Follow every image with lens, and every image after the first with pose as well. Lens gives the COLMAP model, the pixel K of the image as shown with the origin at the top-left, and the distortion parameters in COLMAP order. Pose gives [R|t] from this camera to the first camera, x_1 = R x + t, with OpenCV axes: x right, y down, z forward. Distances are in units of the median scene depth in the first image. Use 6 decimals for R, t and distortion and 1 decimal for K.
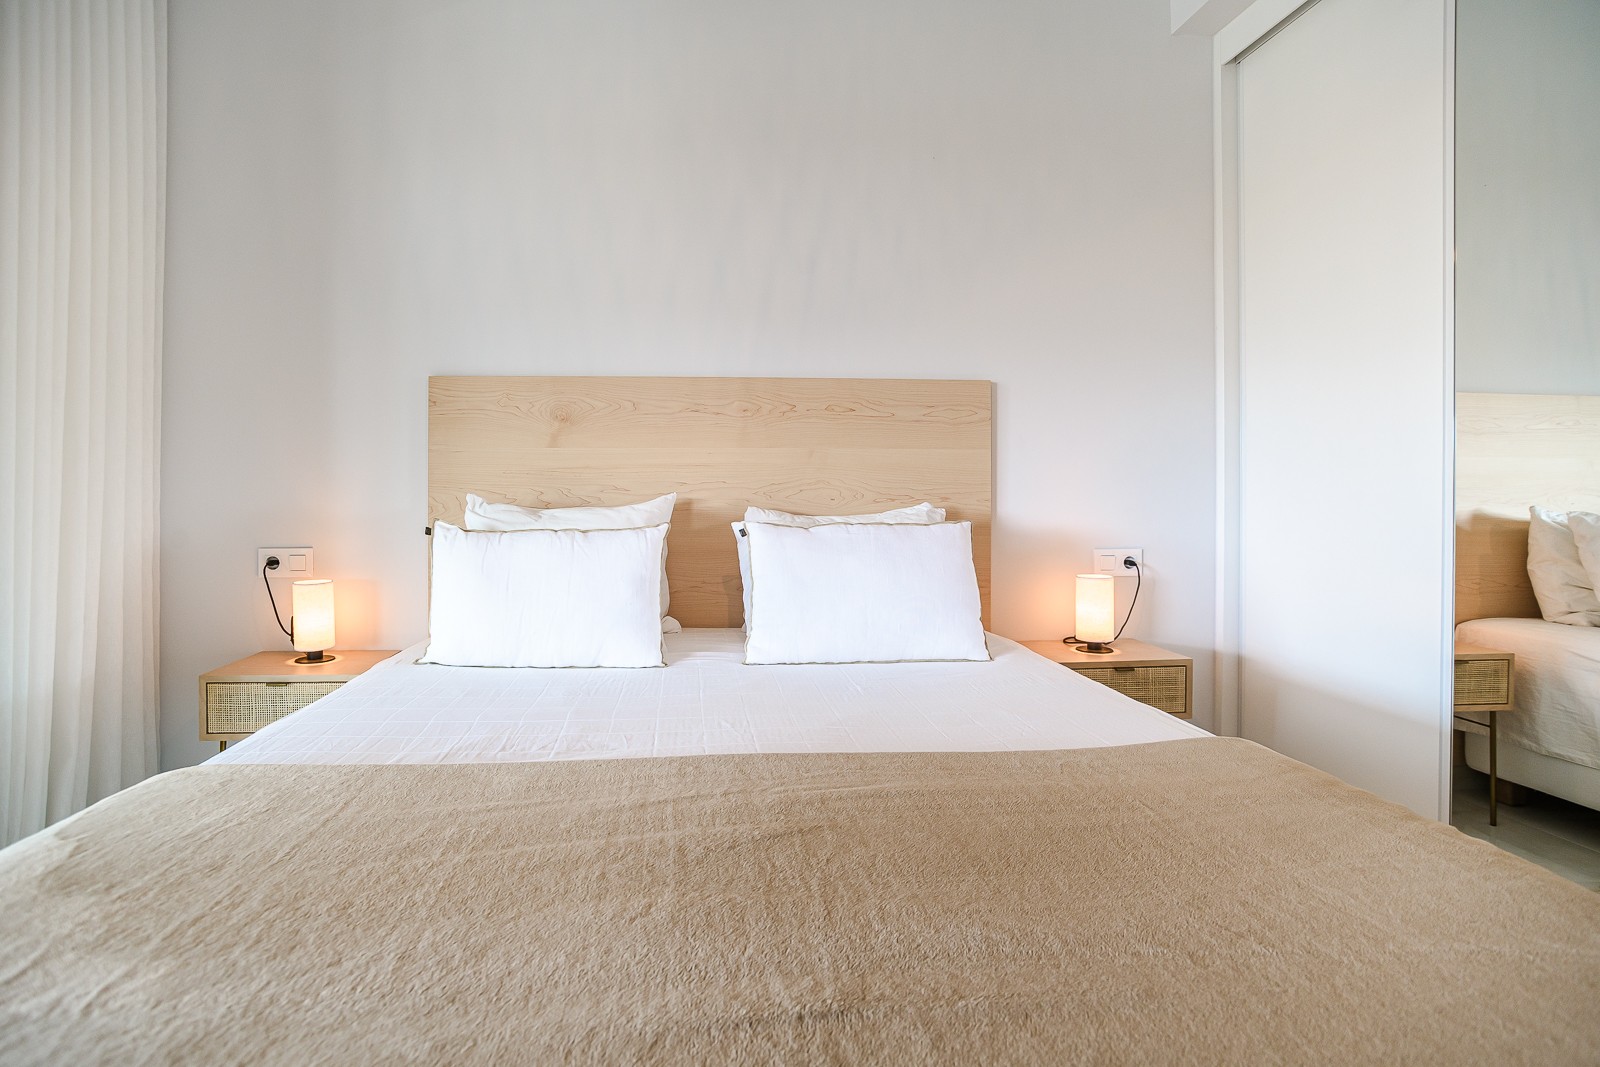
lens RADIAL K [[786.1, 0, 801.3], [0, 786.1, 536.7], [0, 0, 1]] dist [-0.049016, 0.022705]
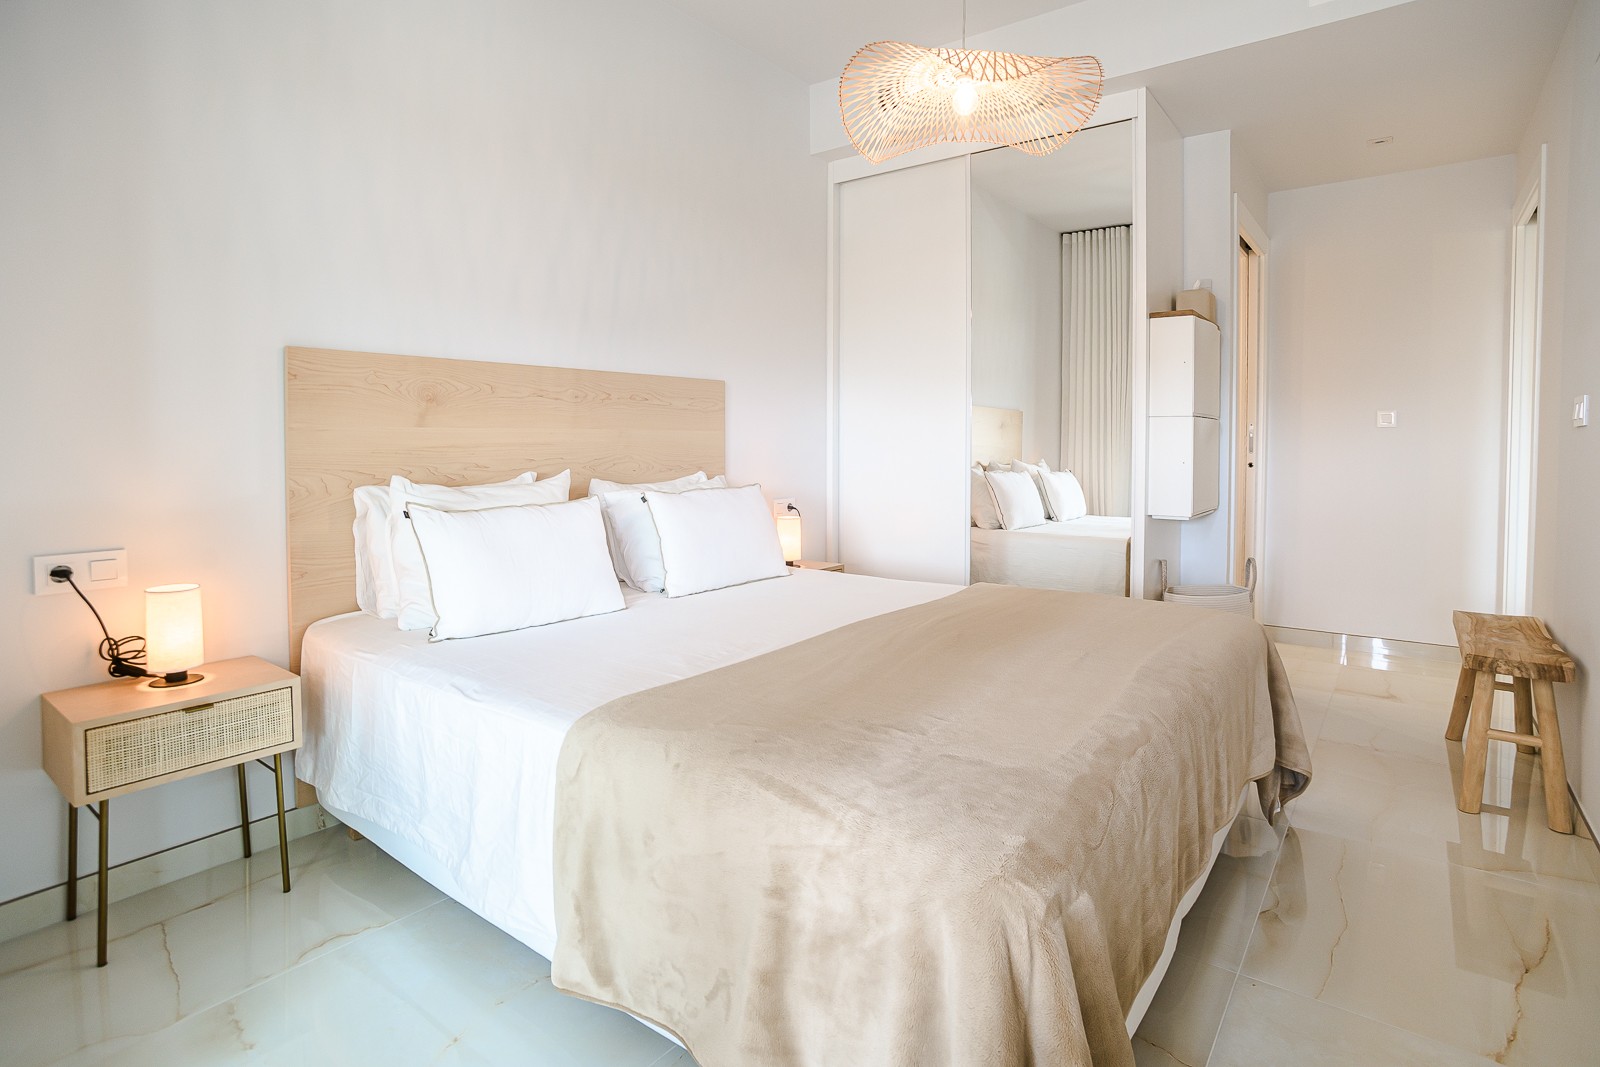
lens RADIAL K [[786.1, 0, 786.2], [0, 786.1, 472.3], [0, 0, 1]] dist [-0.049016, 0.022705]
pose [[0.691789, -0.029179, 0.721509, -0.719785], [0.059049, 0.998123, -0.016251, -0.010967], [-0.719681, 0.053846, 0.692214, -0.035609]]
